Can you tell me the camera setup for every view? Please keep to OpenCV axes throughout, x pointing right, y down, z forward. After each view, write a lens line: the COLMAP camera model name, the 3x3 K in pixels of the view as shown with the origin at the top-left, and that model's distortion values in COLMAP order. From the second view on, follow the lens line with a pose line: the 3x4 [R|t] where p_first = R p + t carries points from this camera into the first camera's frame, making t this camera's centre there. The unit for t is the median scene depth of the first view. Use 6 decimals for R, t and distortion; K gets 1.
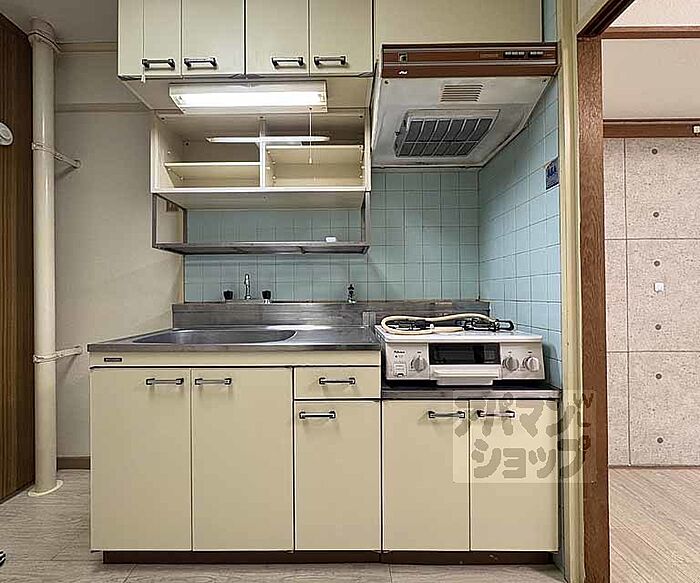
lens RADIAL K [[322.9, 0, 339.9], [0, 322.9, 291.7], [0, 0, 1]] dist [-0.000096, 0.000247]
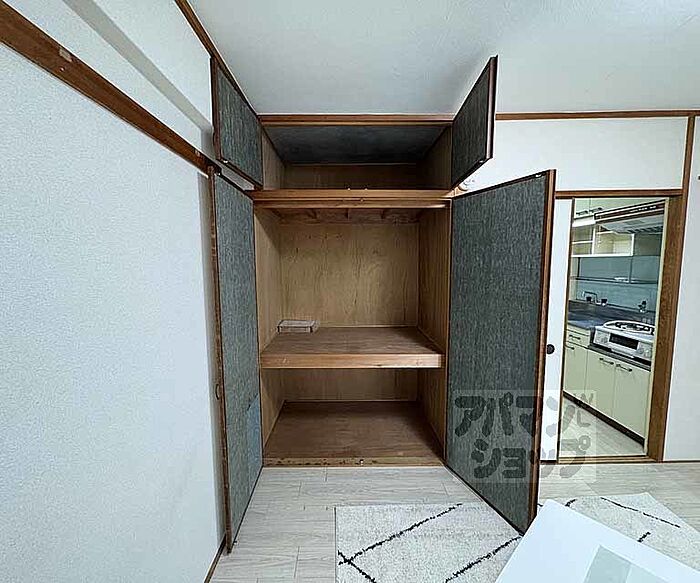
lens RADIAL K [[322.9, 0, 339.9], [0, 322.9, 291.7], [0, 0, 1]] dist [-0.000096, 0.000247]
pose [[0.006752, 0.106997, -0.994236, 2.564792], [0.023421, 0.993969, 0.107127, -0.438852], [0.999703, -0.024010, 0.004205, -0.983316]]
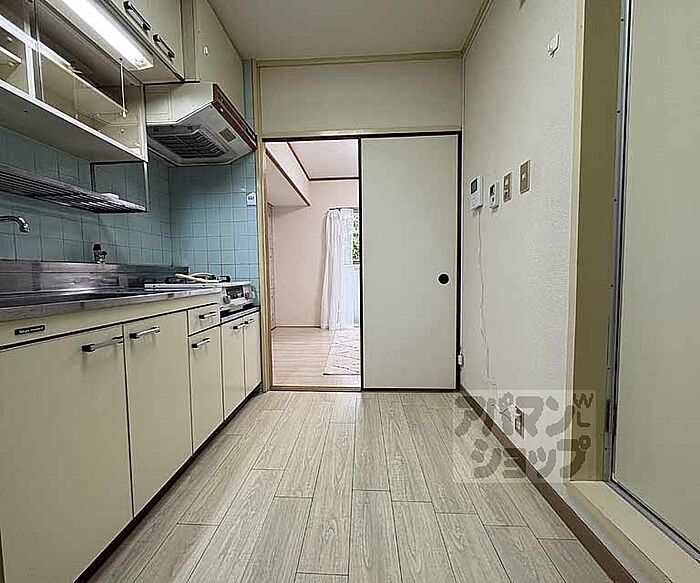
lens RADIAL K [[322.9, 0, 339.9], [0, 322.9, 291.7], [0, 0, 1]] dist [-0.000096, 0.000247]
pose [[0.054904, -0.049947, 0.997242, -1.293086], [-0.005457, 0.998718, 0.050322, 0.096285], [-0.998477, -0.008205, 0.054561, 0.340004]]
